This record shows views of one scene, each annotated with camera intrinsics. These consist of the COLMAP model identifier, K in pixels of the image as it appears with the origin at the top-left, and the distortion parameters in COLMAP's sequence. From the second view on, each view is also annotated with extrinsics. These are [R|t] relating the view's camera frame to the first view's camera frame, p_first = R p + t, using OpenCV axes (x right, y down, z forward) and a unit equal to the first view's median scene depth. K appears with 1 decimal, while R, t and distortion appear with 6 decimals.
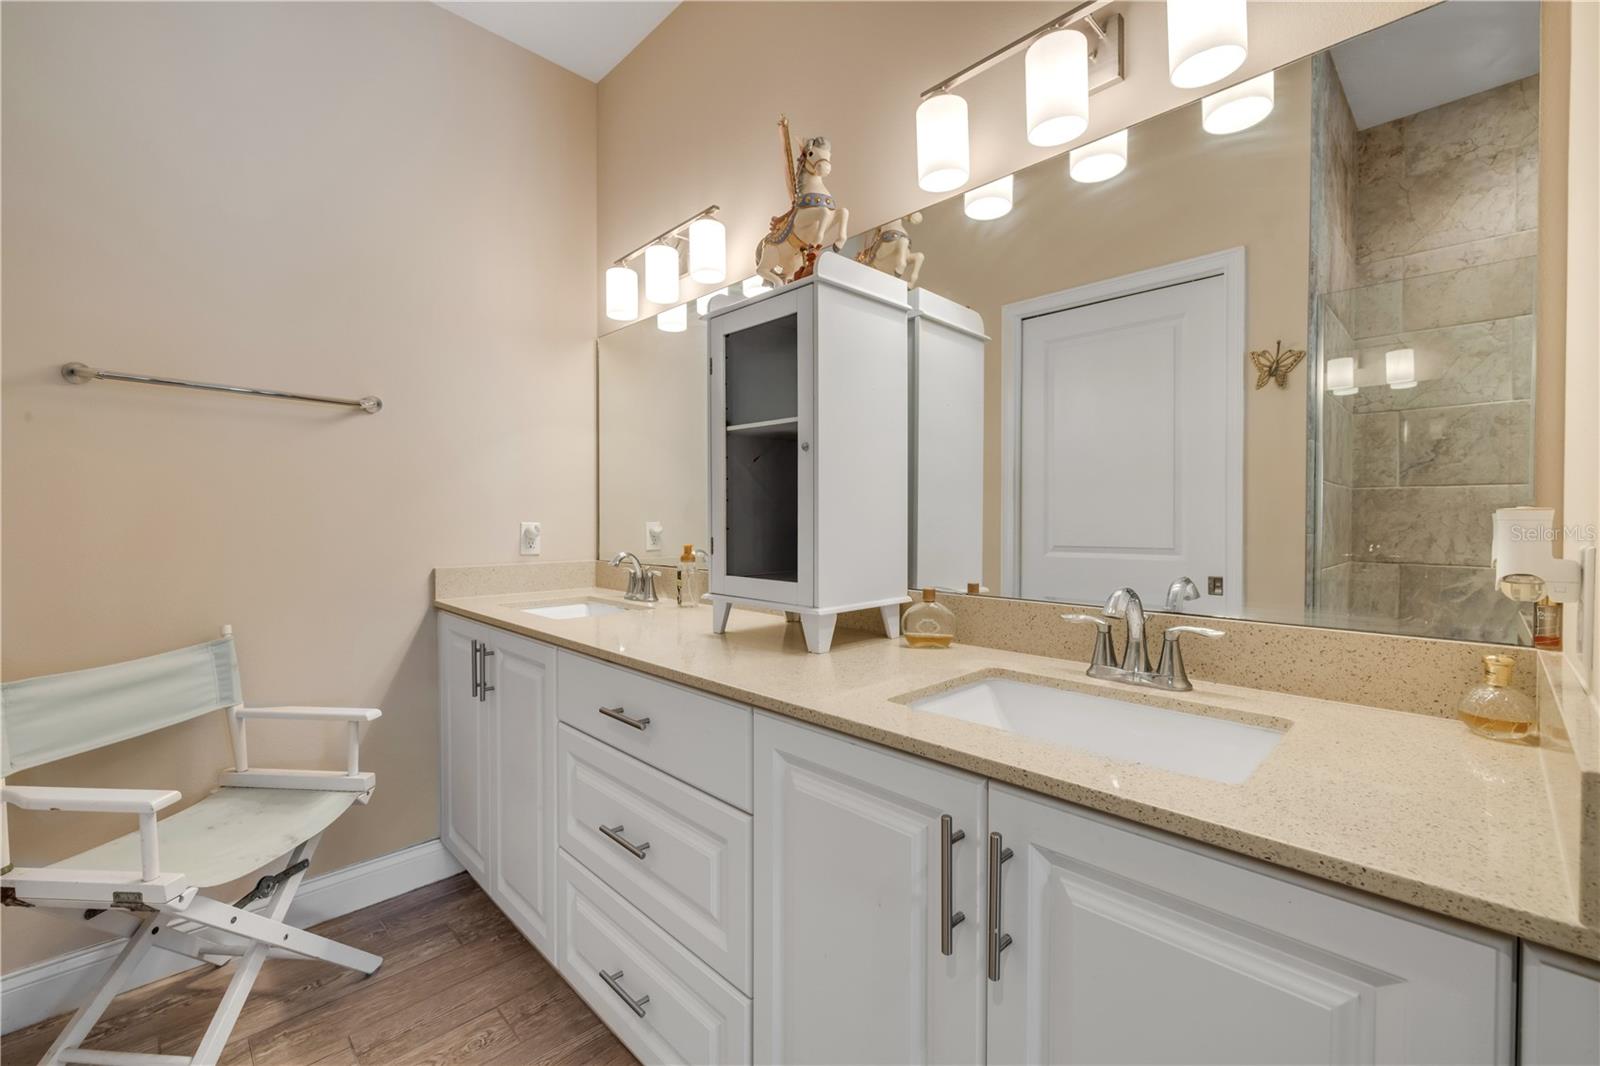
lens RADIAL K [[670.8, 0, 801.1], [0, 670.8, 522.9], [0, 0, 1]] dist [-0.000279, -0.000254]
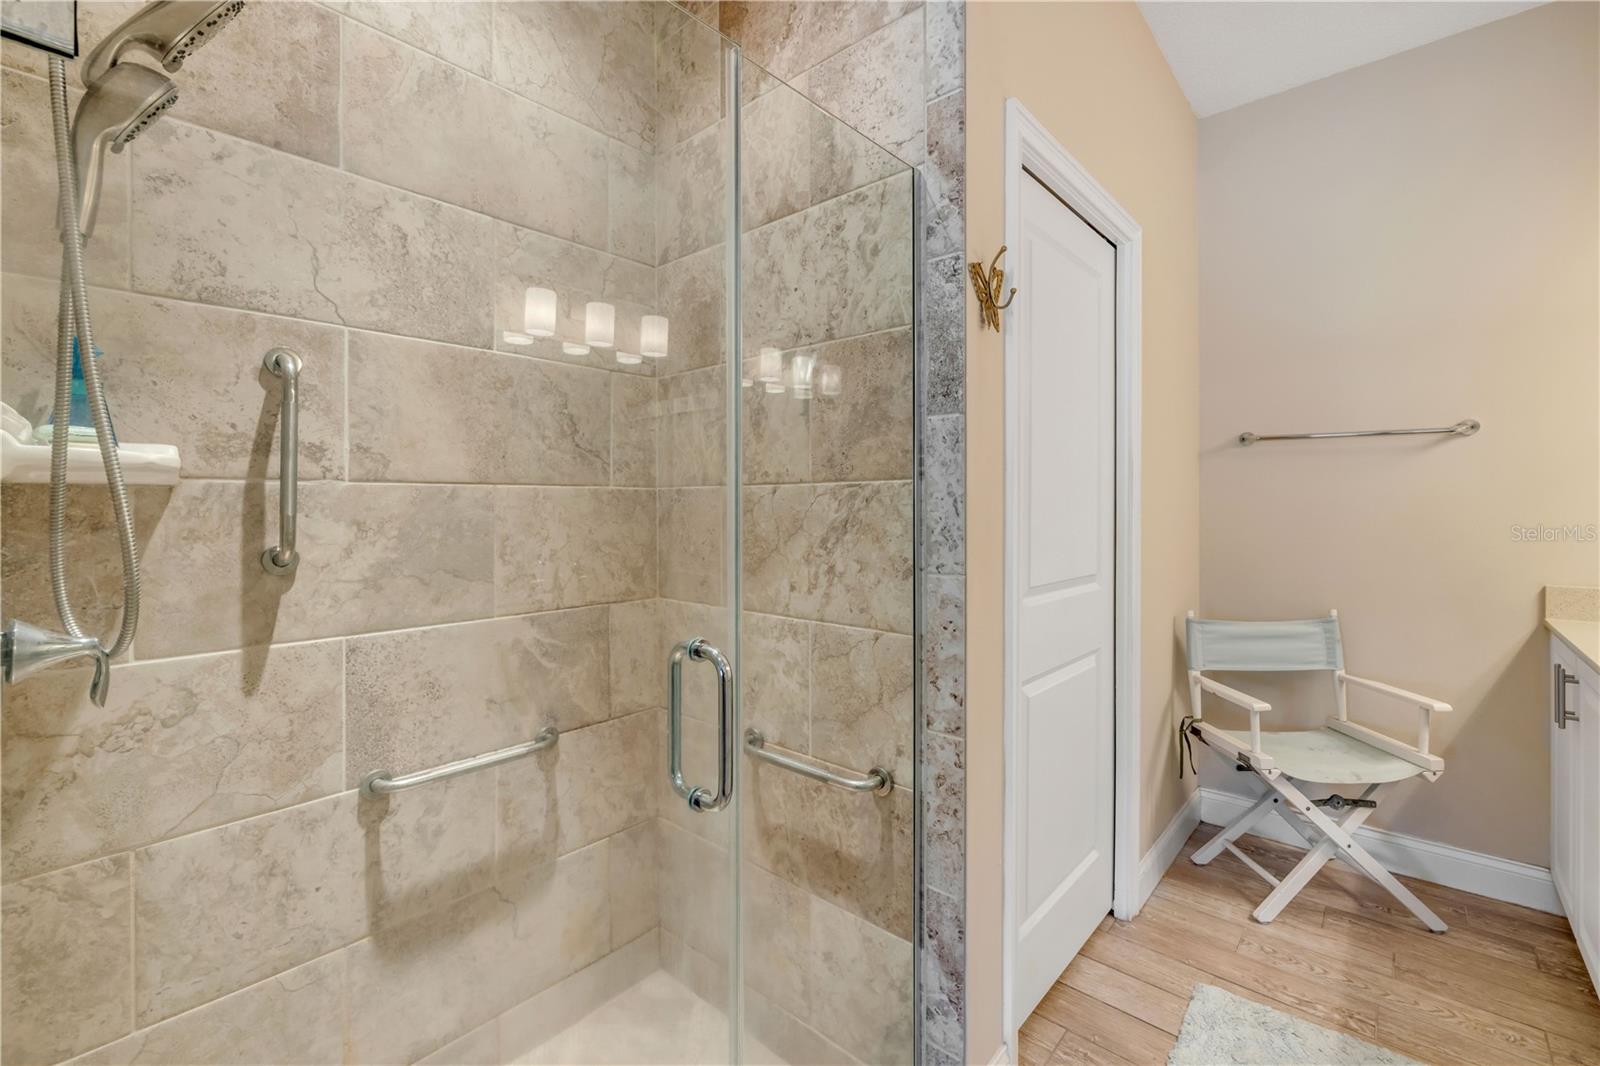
lens RADIAL K [[670.8, 0, 801.1], [0, 670.8, 522.9], [0, 0, 1]] dist [-0.000279, -0.000254]
pose [[0.068387, 0.023636, -0.997379, 0.417506], [-0.006552, 0.999708, 0.023242, -0.046699], [0.997637, 0.004946, 0.068522, -0.165353]]
